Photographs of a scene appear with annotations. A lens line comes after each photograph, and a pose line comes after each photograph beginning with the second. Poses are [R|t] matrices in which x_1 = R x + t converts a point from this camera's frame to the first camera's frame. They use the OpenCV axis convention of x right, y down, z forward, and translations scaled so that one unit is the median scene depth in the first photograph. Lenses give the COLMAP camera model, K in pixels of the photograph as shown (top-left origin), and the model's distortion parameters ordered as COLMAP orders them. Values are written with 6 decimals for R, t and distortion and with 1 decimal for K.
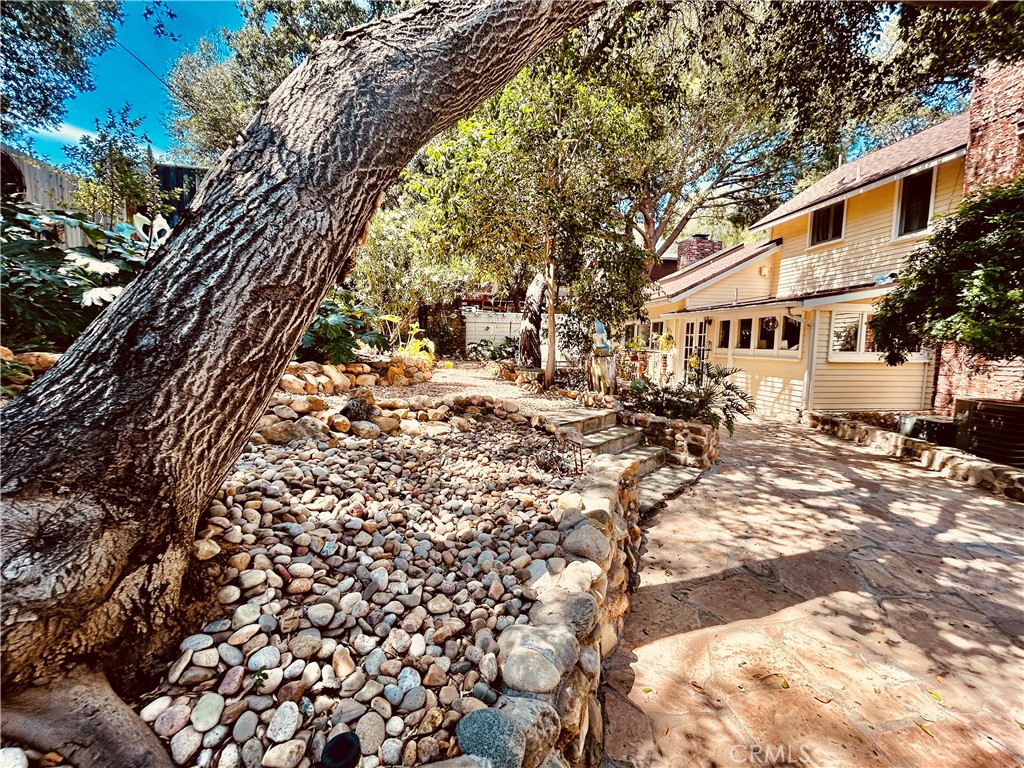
lens RADIAL K [[426.6, 0, 512.0], [0, 426.6, 384.0], [0, 0, 1]] dist [0.000496, 0.000016]
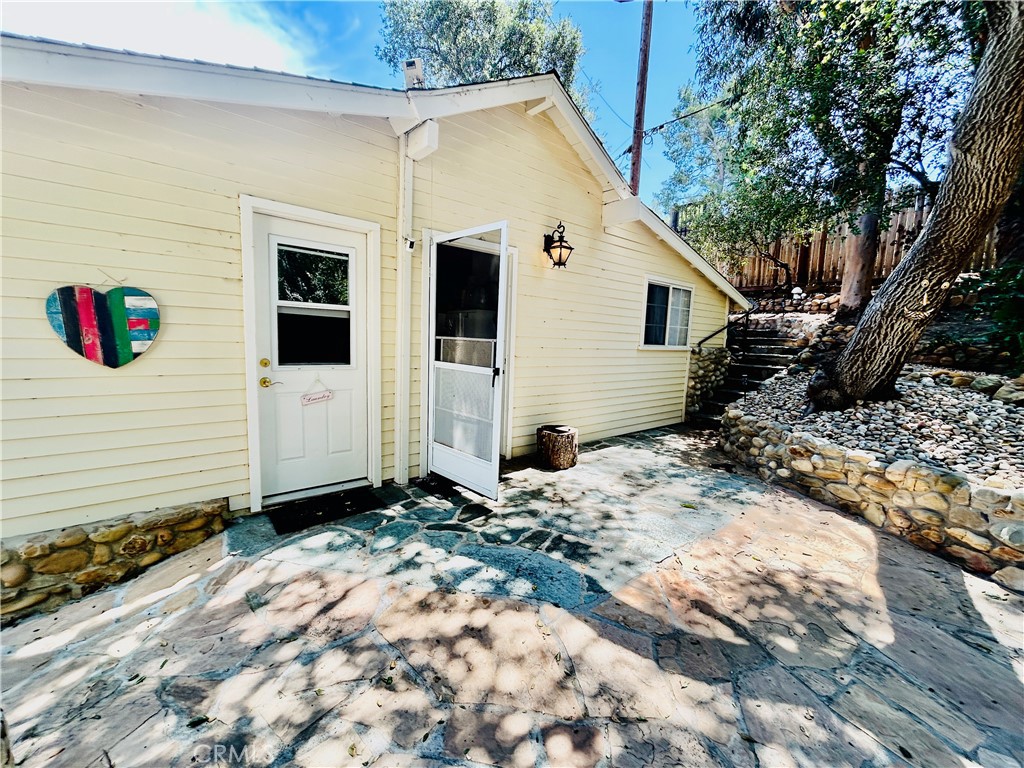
lens RADIAL K [[426.6, 0, 512.0], [0, 426.6, 384.0], [0, 0, 1]] dist [0.000496, 0.000016]
pose [[-0.840147, 0.021376, -0.541938, 1.219325], [-0.096761, 0.977284, 0.188554, -0.051980], [0.533658, 0.210851, -0.818994, 0.785078]]
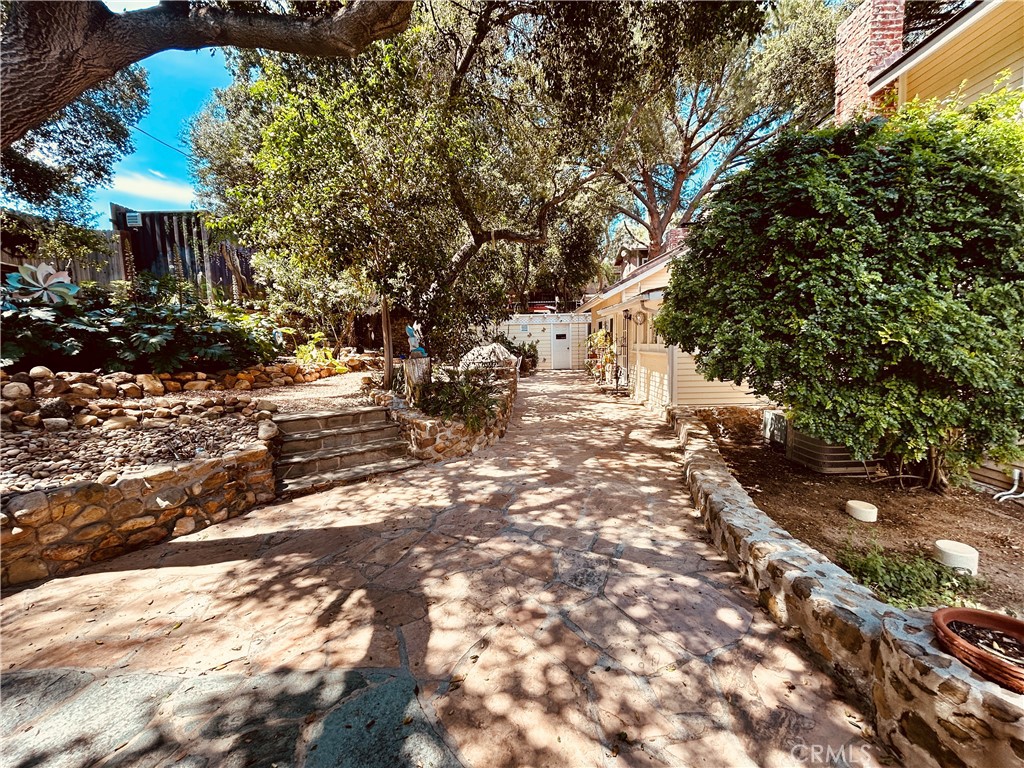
lens RADIAL K [[402.7, 0, 512.0], [0, 402.7, 384.0], [0, 0, 1]] dist [0.021854, 0.000015]
pose [[0.983647, -0.021856, -0.178774, 1.068730], [0.025375, 0.999526, 0.017418, -0.008783], [0.178308, -0.021669, 0.983736, -0.027594]]
